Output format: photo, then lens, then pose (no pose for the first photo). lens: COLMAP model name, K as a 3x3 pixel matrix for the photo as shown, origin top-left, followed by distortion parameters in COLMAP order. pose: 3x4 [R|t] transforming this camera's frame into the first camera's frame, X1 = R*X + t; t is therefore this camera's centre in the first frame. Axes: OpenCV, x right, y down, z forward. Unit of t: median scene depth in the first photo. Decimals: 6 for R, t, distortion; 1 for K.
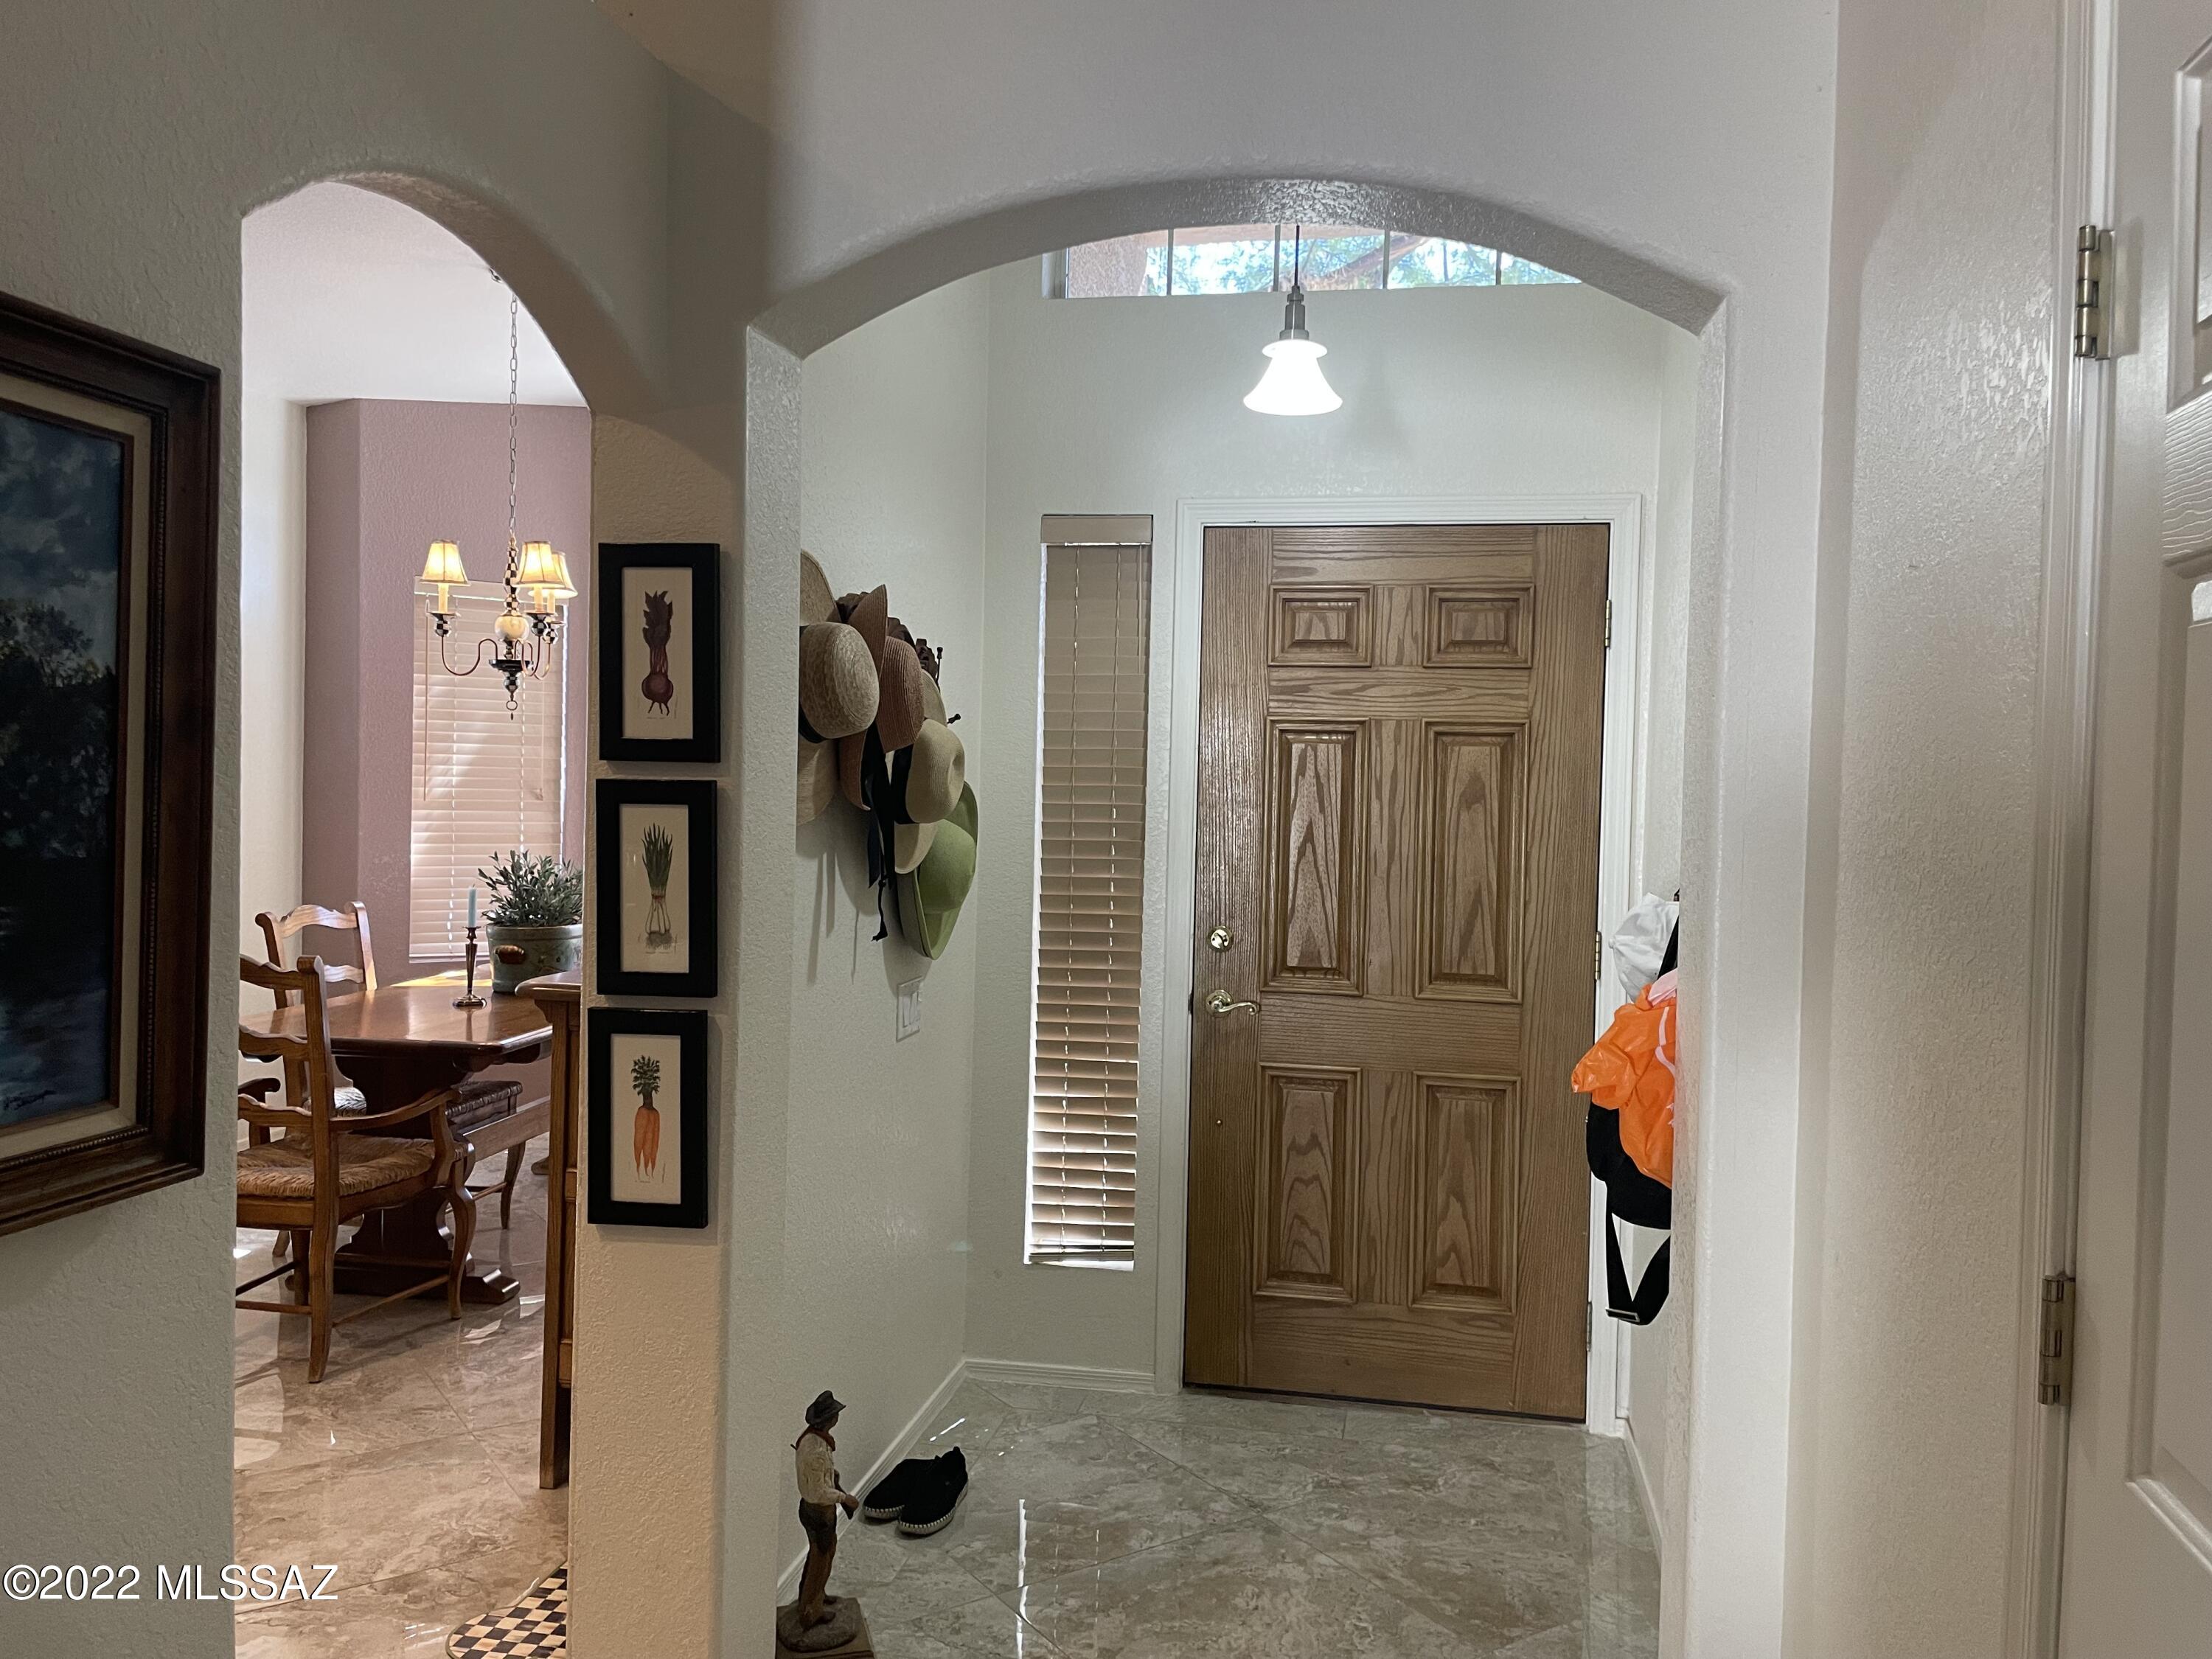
lens RADIAL K [[1663.2, 0, 1106.9], [0, 1663.2, 815.0], [0, 0, 1]] dist [0.095139, -0.120793]
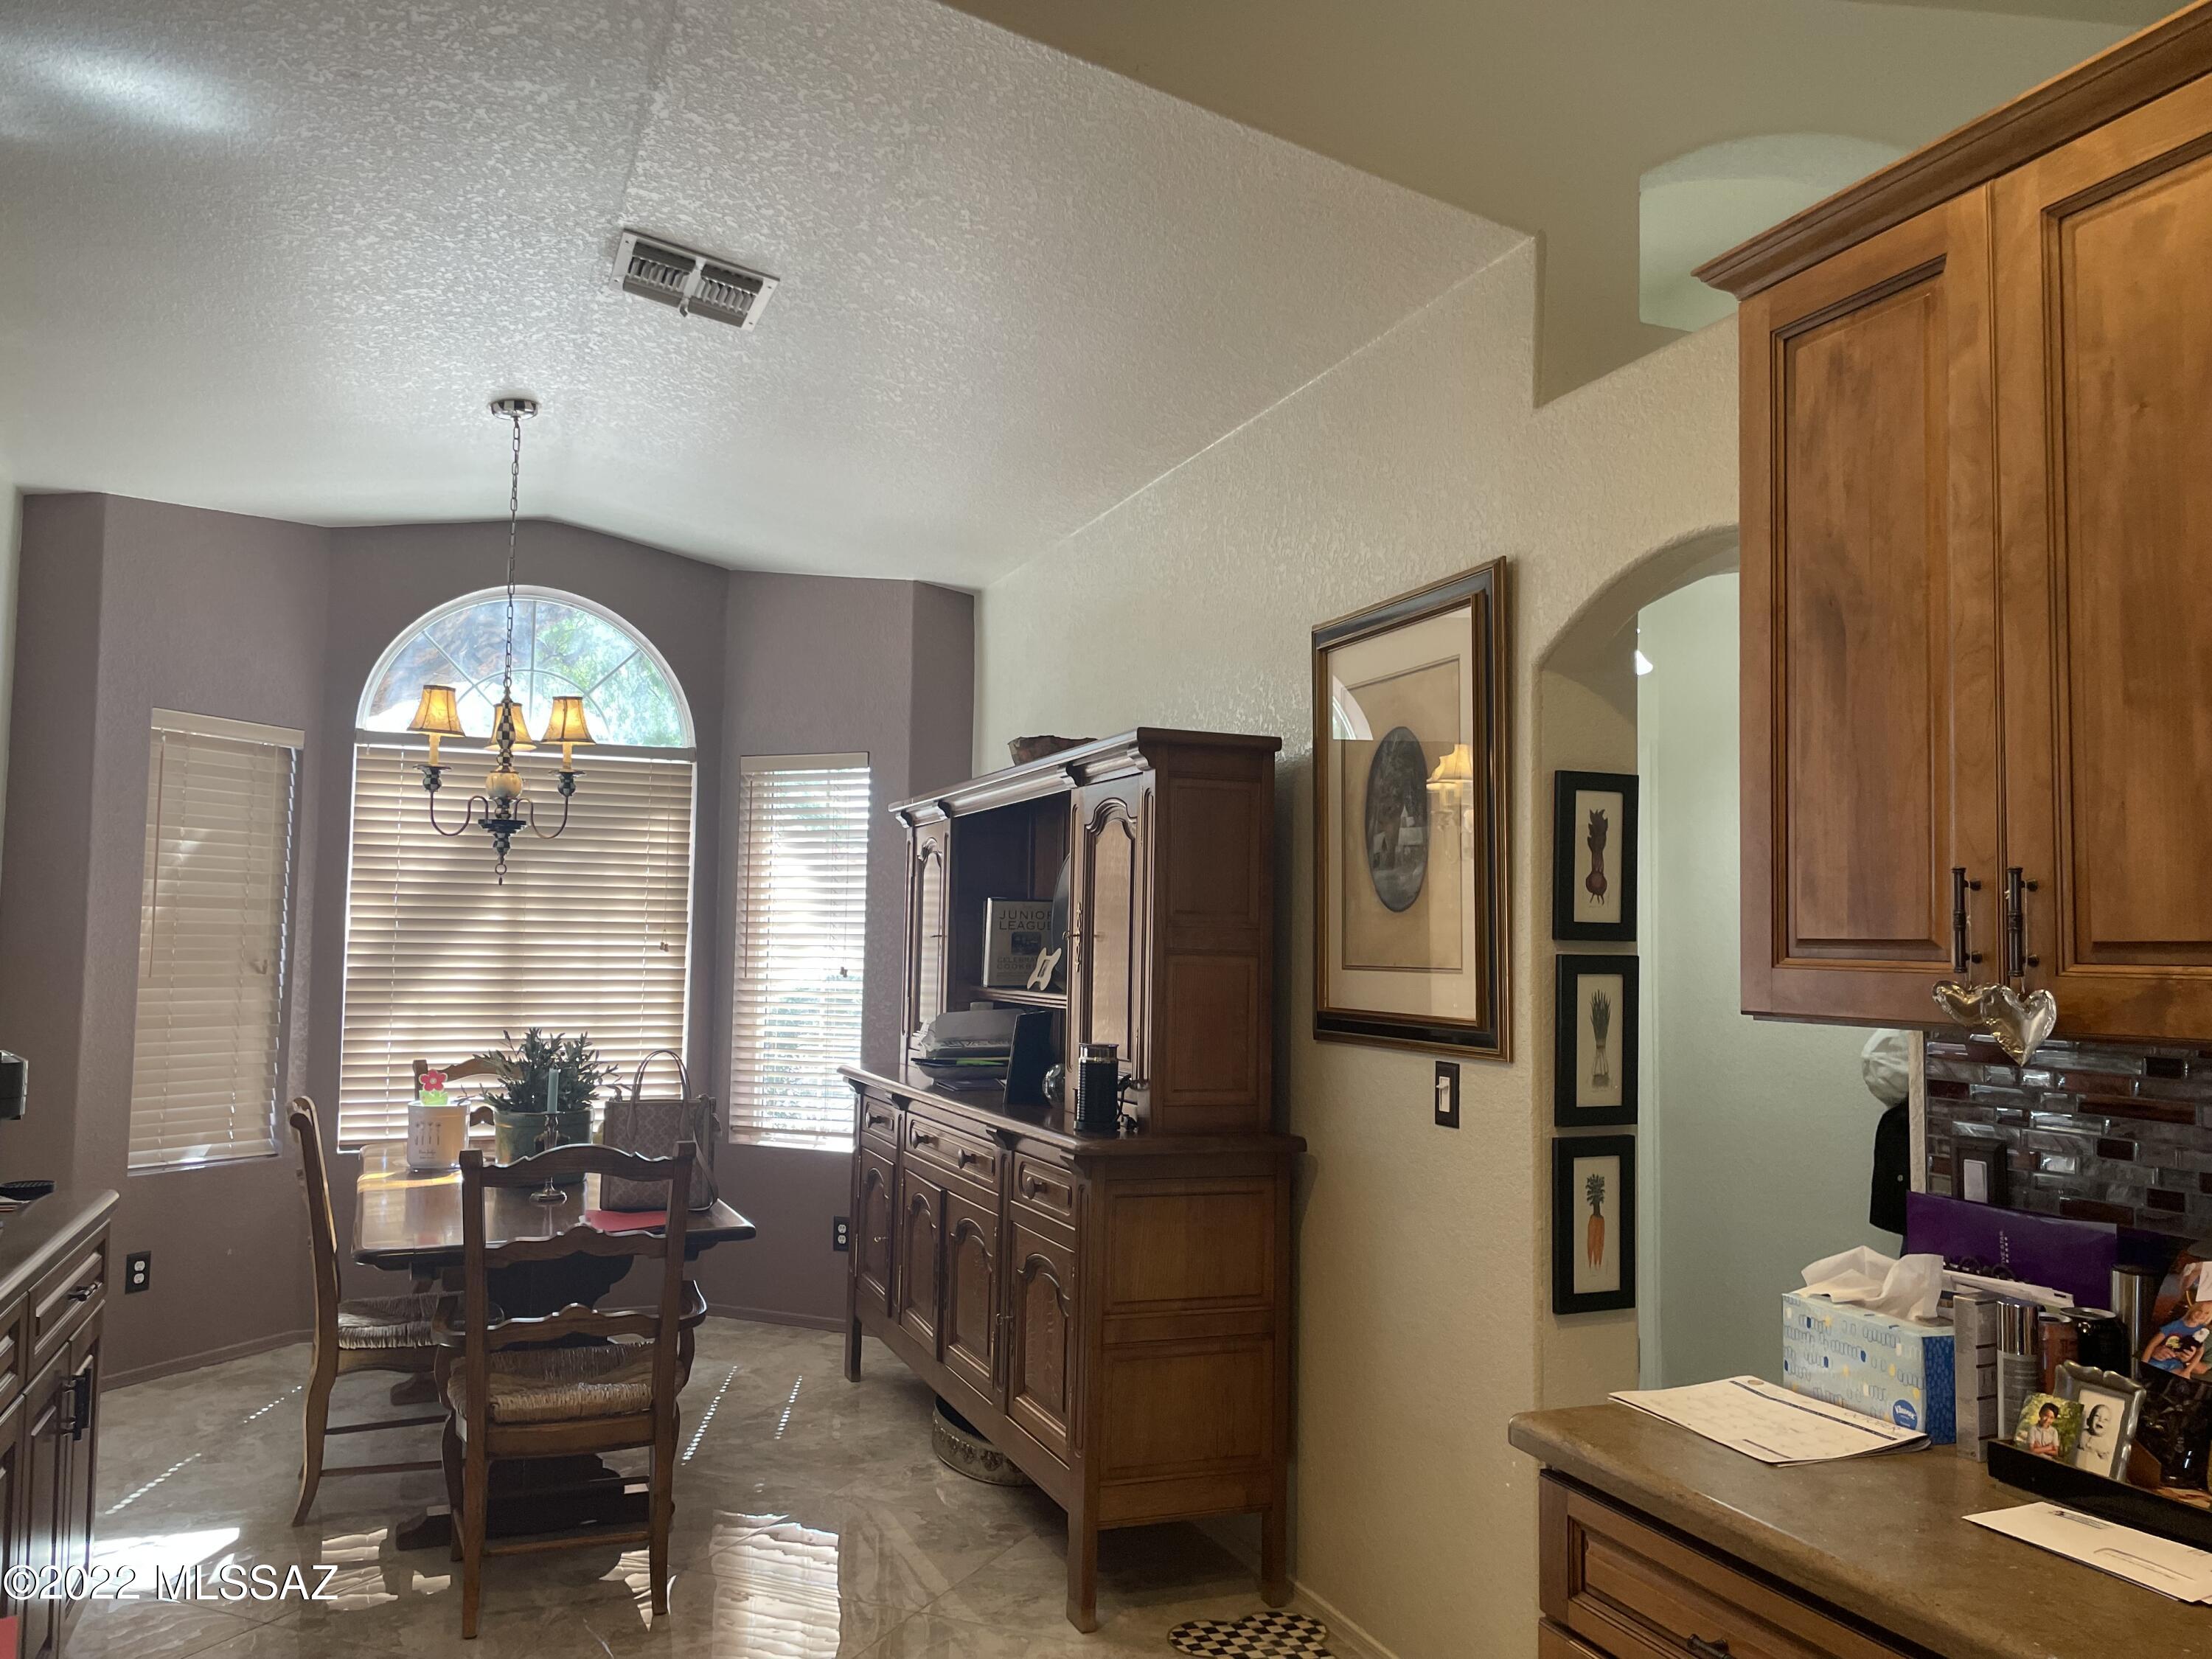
lens RADIAL K [[1663.2, 0, 1111.0], [0, 1663.2, 845.9], [0, 0, 1]] dist [0.095139, -0.120793]
pose [[0.839223, 0.025638, 0.543183, -0.603564], [0.014878, 0.997432, -0.070064, -0.009461], [-0.543584, 0.066880, 0.836686, 0.057053]]
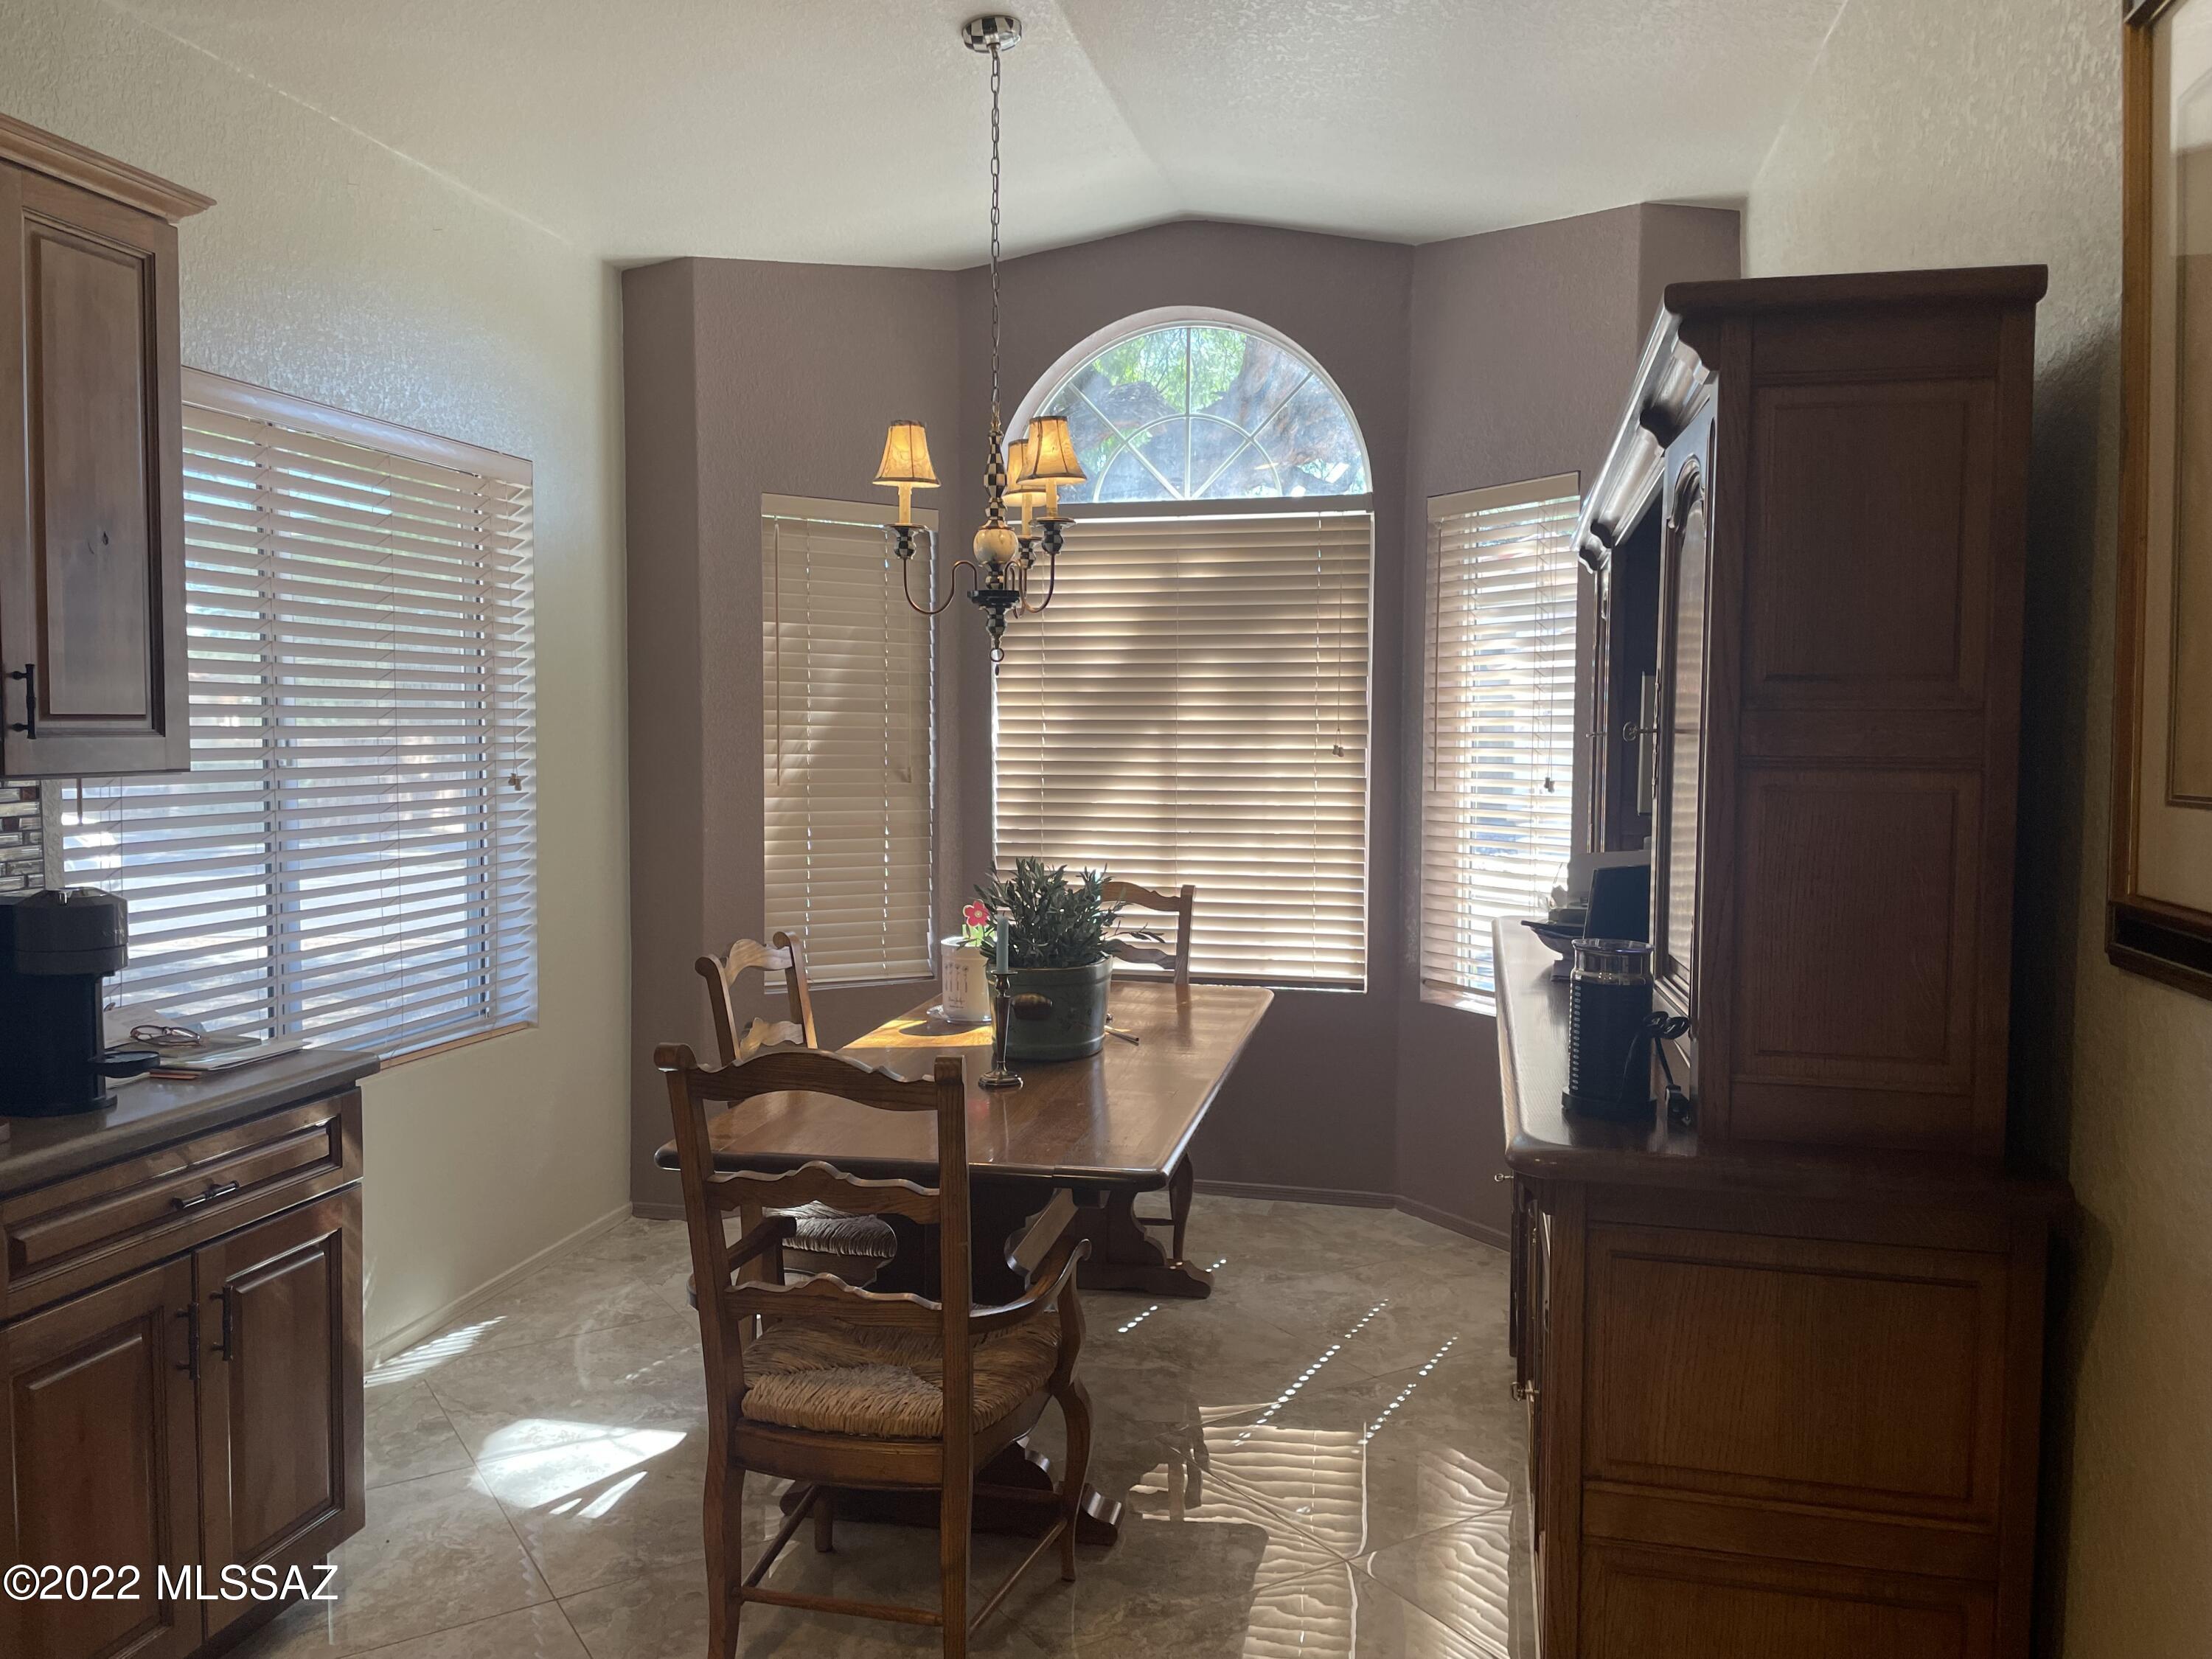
lens RADIAL K [[1663.2, 0, 1108.0], [0, 1663.2, 822.0], [0, 0, 1]] dist [0.095139, -0.120793]
pose [[0.999614, -0.013721, -0.024143, -0.306368], [0.014355, 0.999552, 0.026274, -0.012693], [0.023771, -0.026611, 0.999363, 0.306095]]
